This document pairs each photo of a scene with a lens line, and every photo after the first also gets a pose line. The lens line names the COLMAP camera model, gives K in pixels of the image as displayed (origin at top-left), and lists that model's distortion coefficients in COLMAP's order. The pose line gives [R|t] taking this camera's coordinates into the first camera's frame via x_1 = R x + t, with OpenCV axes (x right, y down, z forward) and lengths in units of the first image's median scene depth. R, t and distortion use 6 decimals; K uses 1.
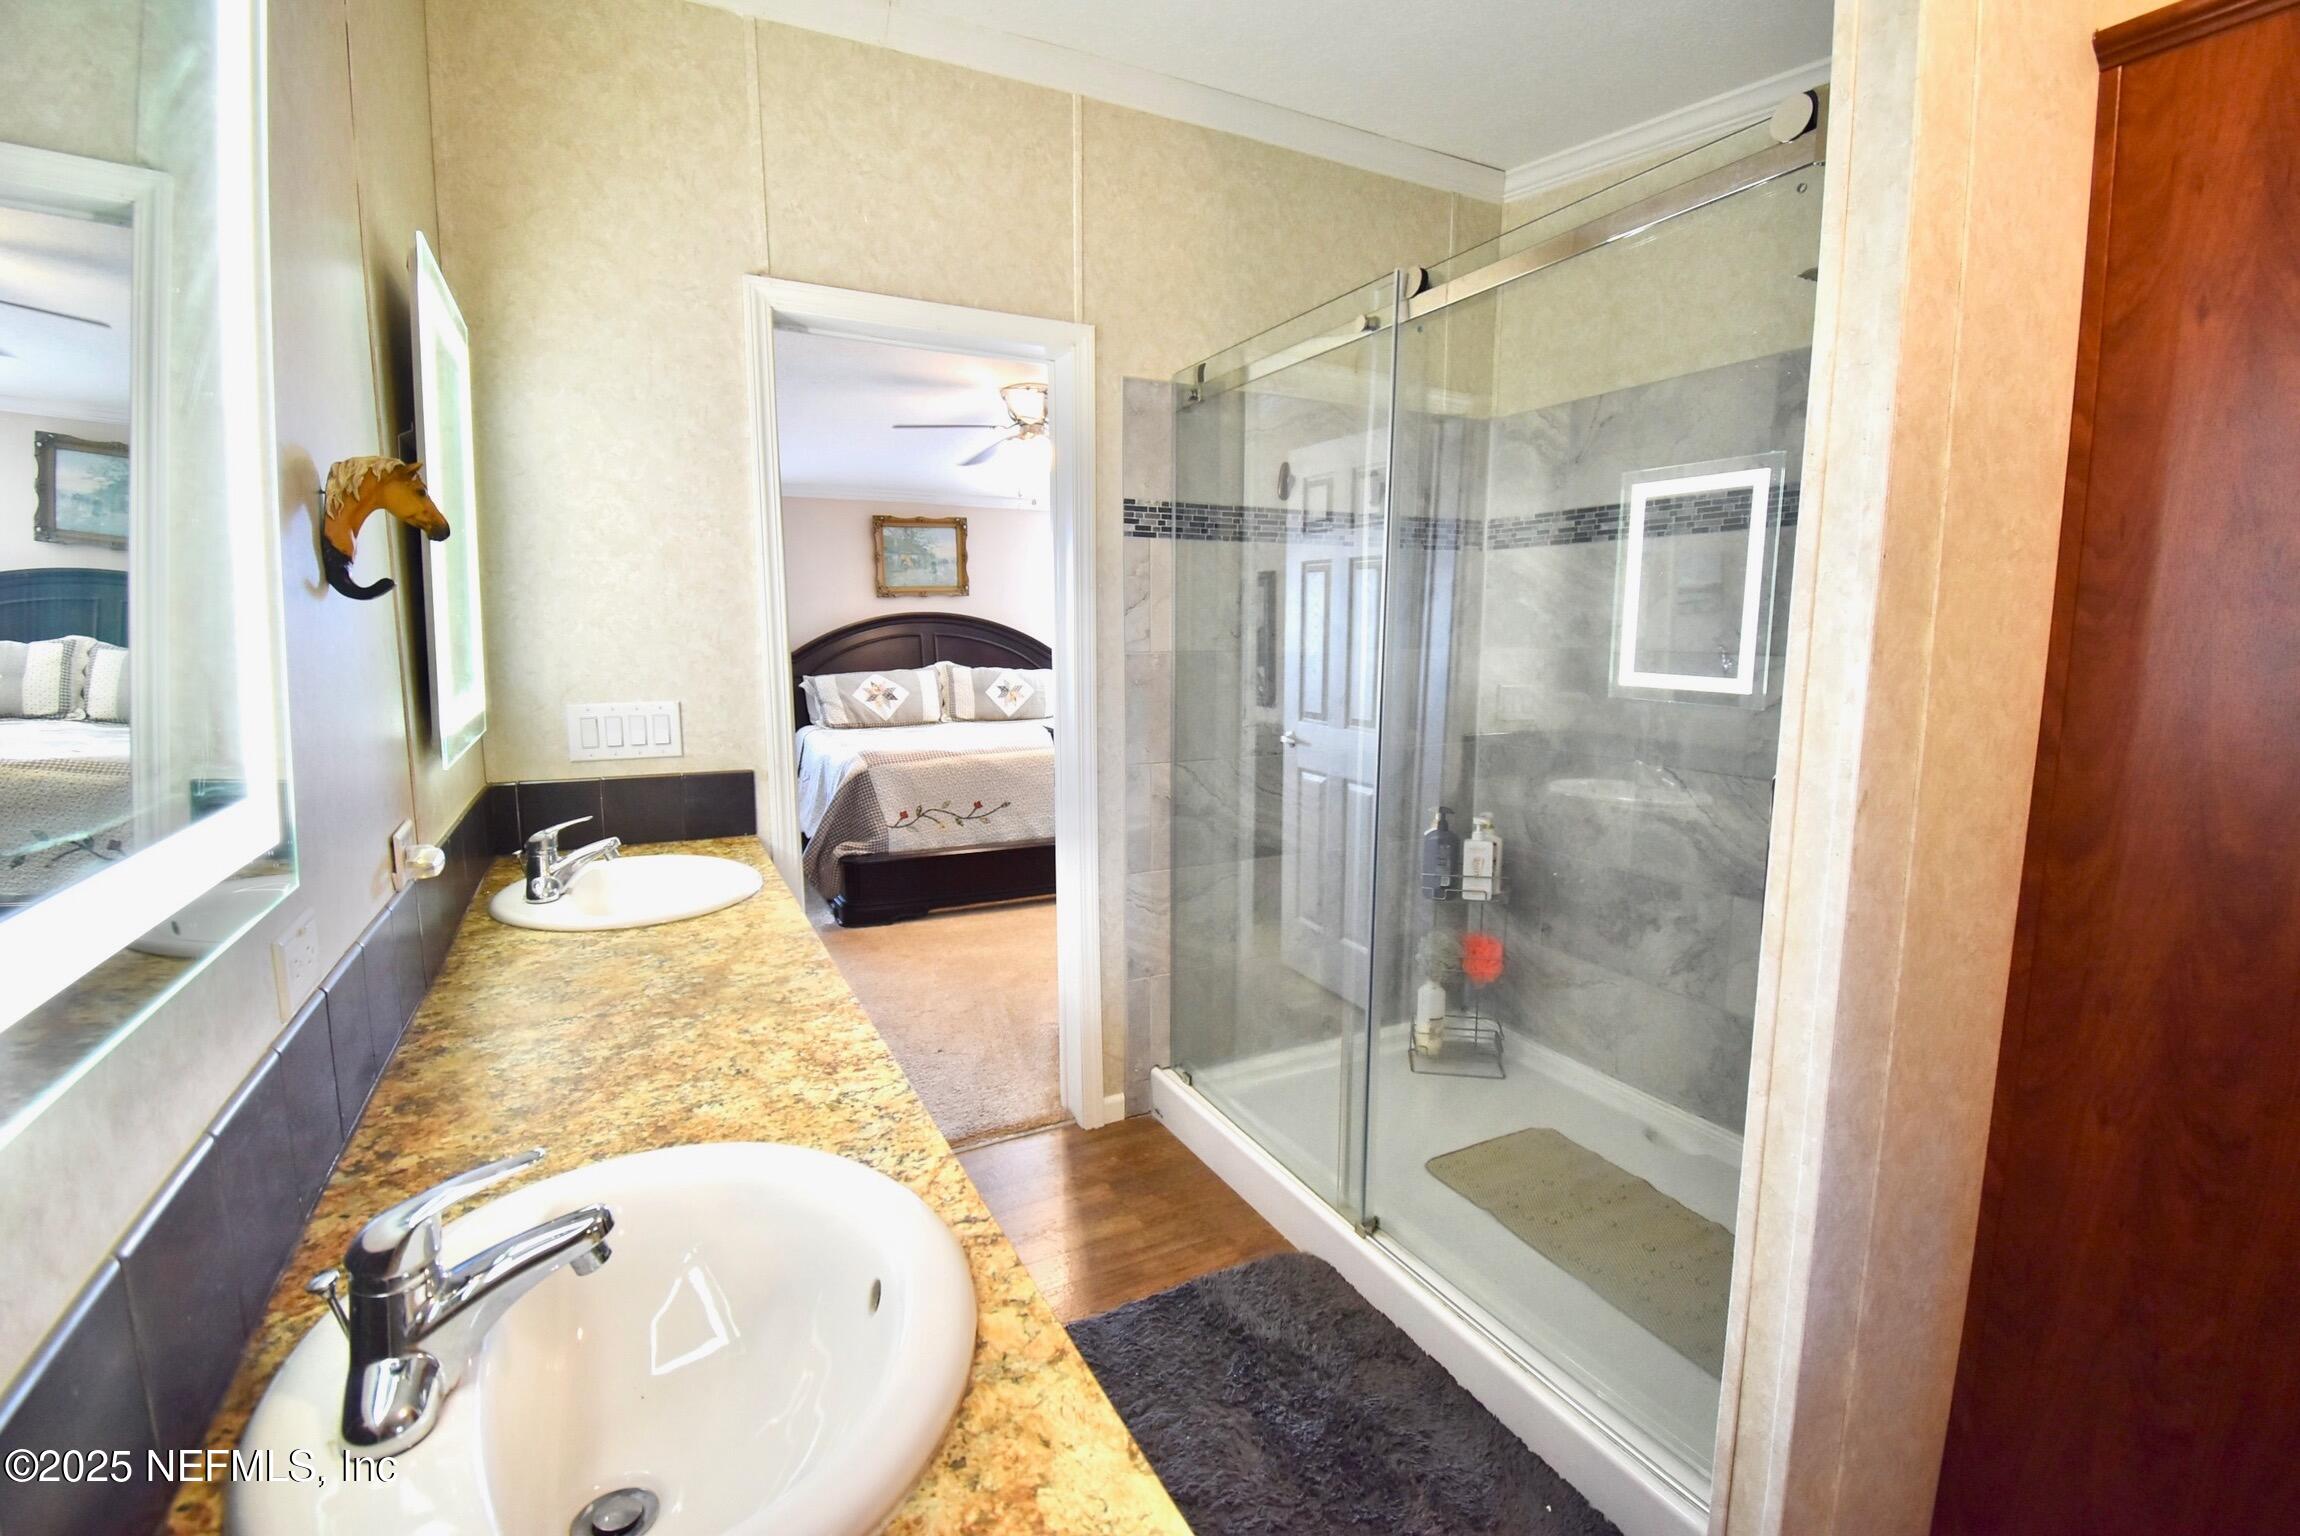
lens RADIAL K [[1020.8, 0, 1162.8], [0, 1020.8, 766.3], [0, 0, 1]] dist [0.022234, -0.026634]
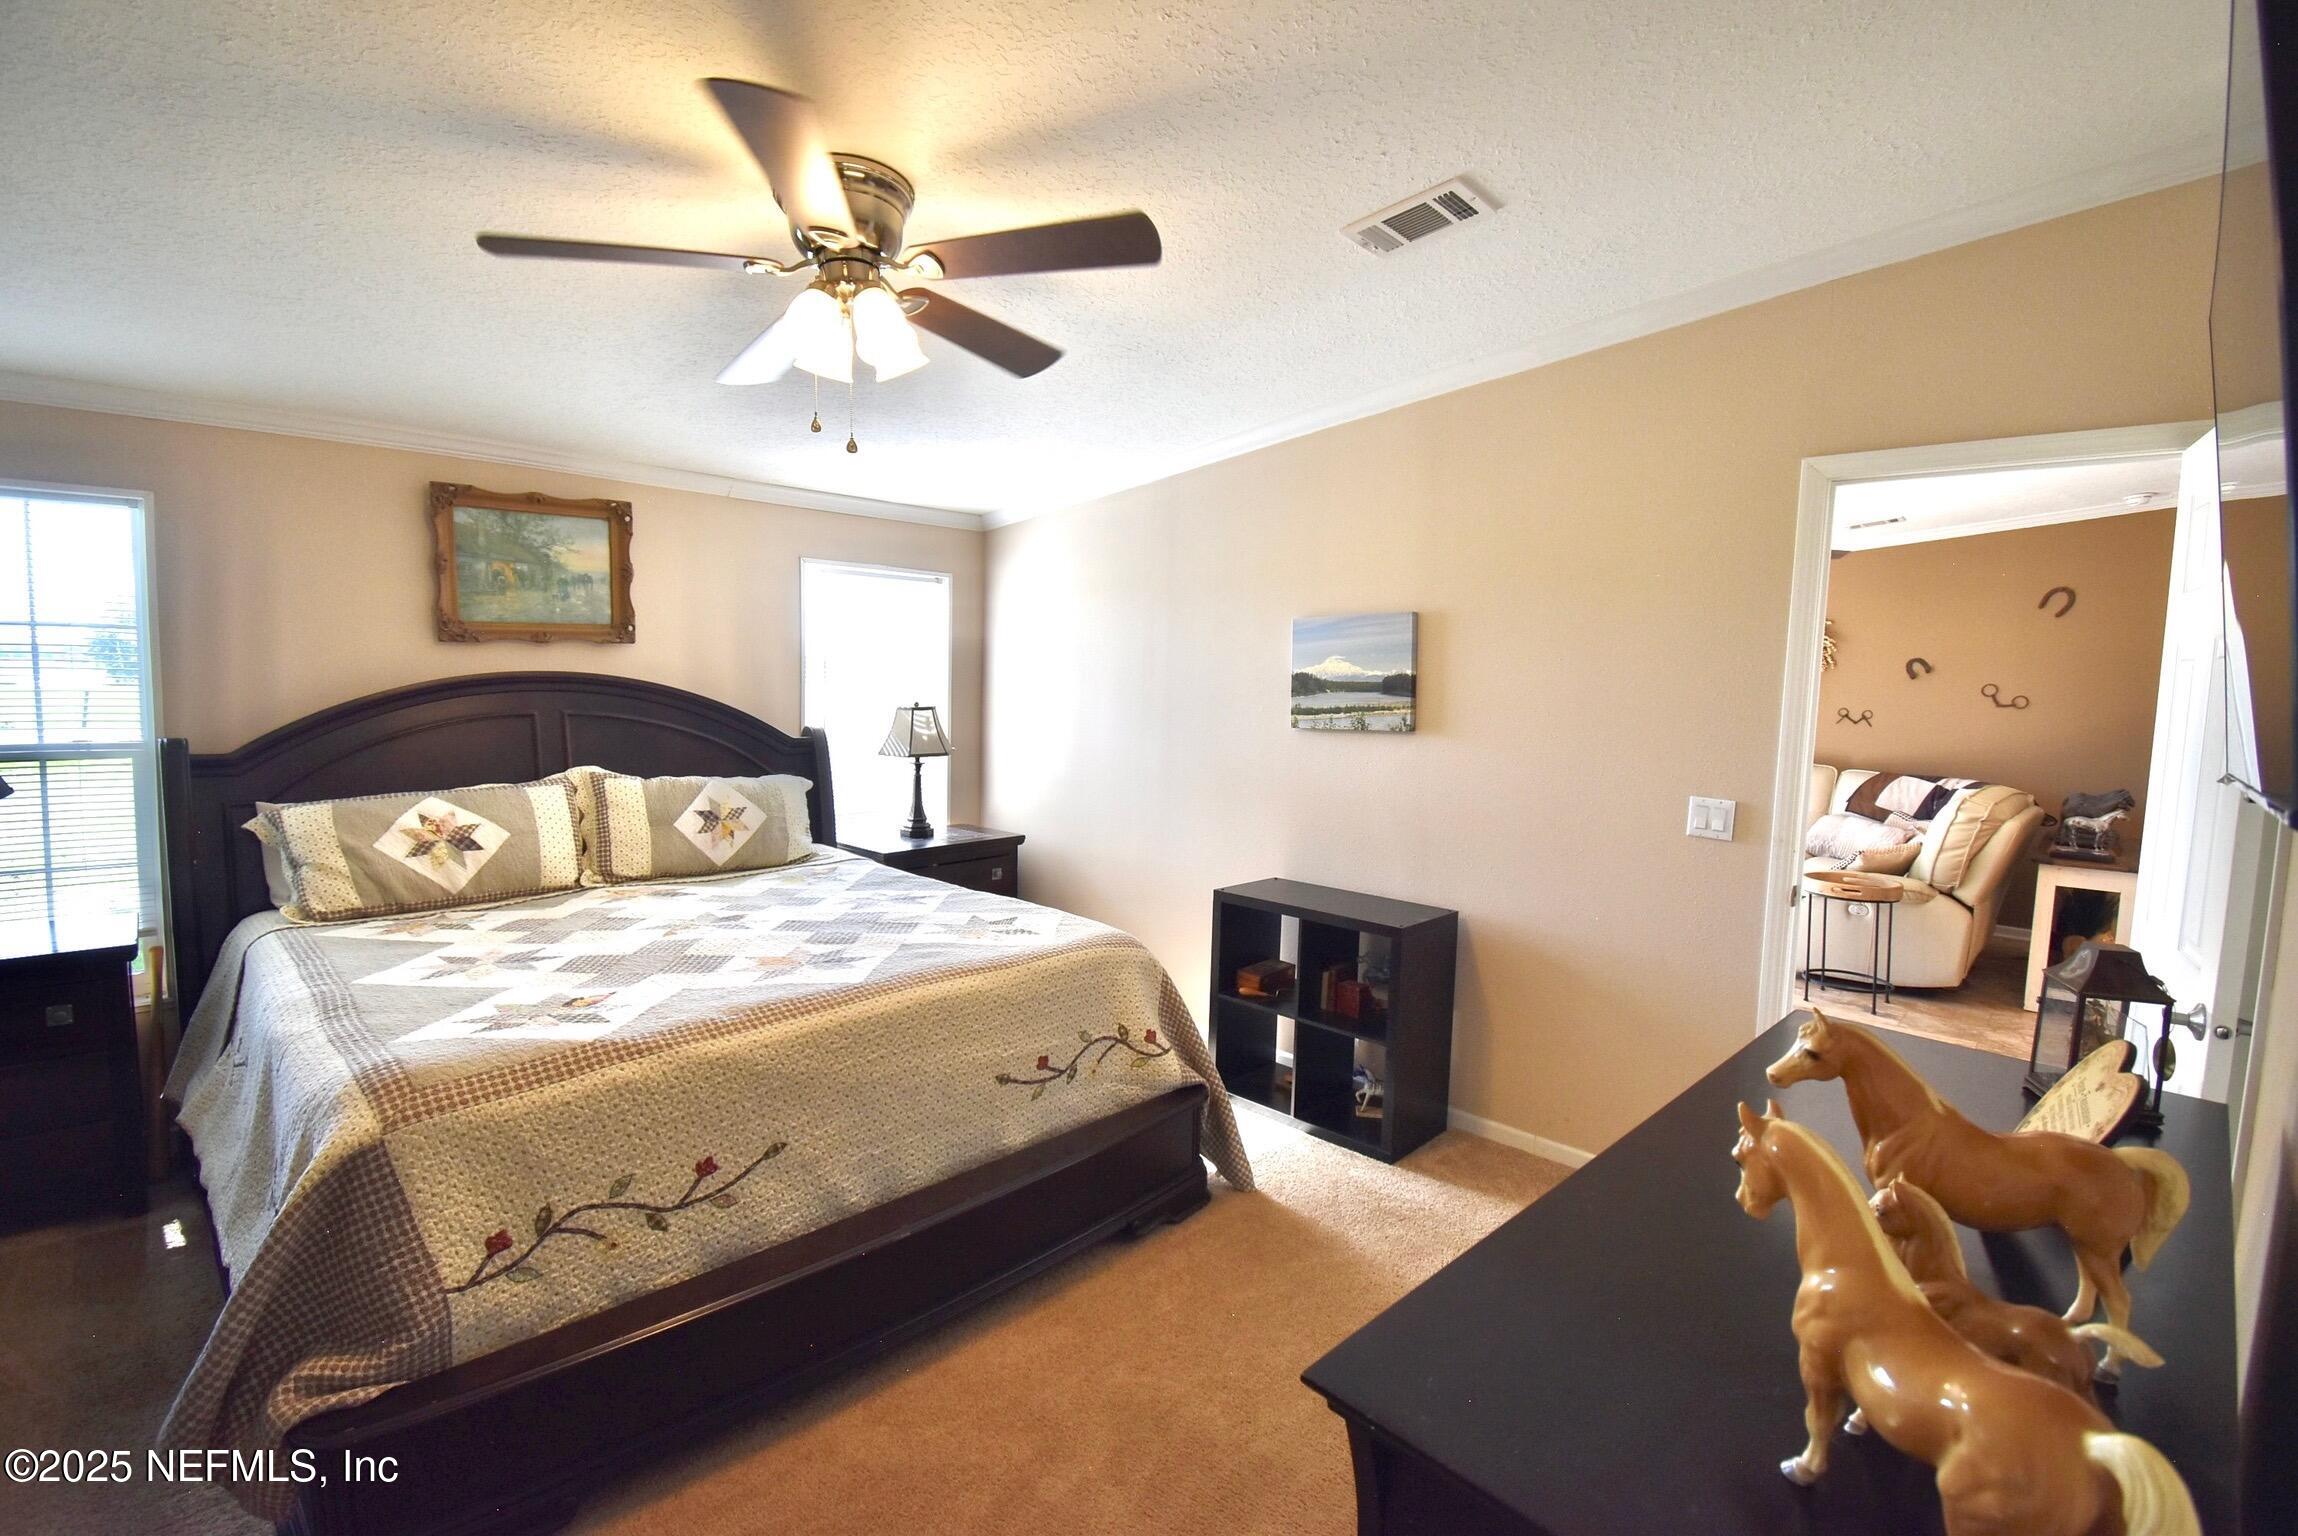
lens RADIAL K [[1019.9, 0, 1161.8], [0, 1019.9, 766.3], [0, 0, 1]] dist [0.022234, -0.026634]
pose [[0.946153, -0.004880, 0.323682, -0.105474], [0.018766, 0.999032, -0.039794, -0.077173], [-0.323175, 0.043726, 0.945329, 0.410713]]
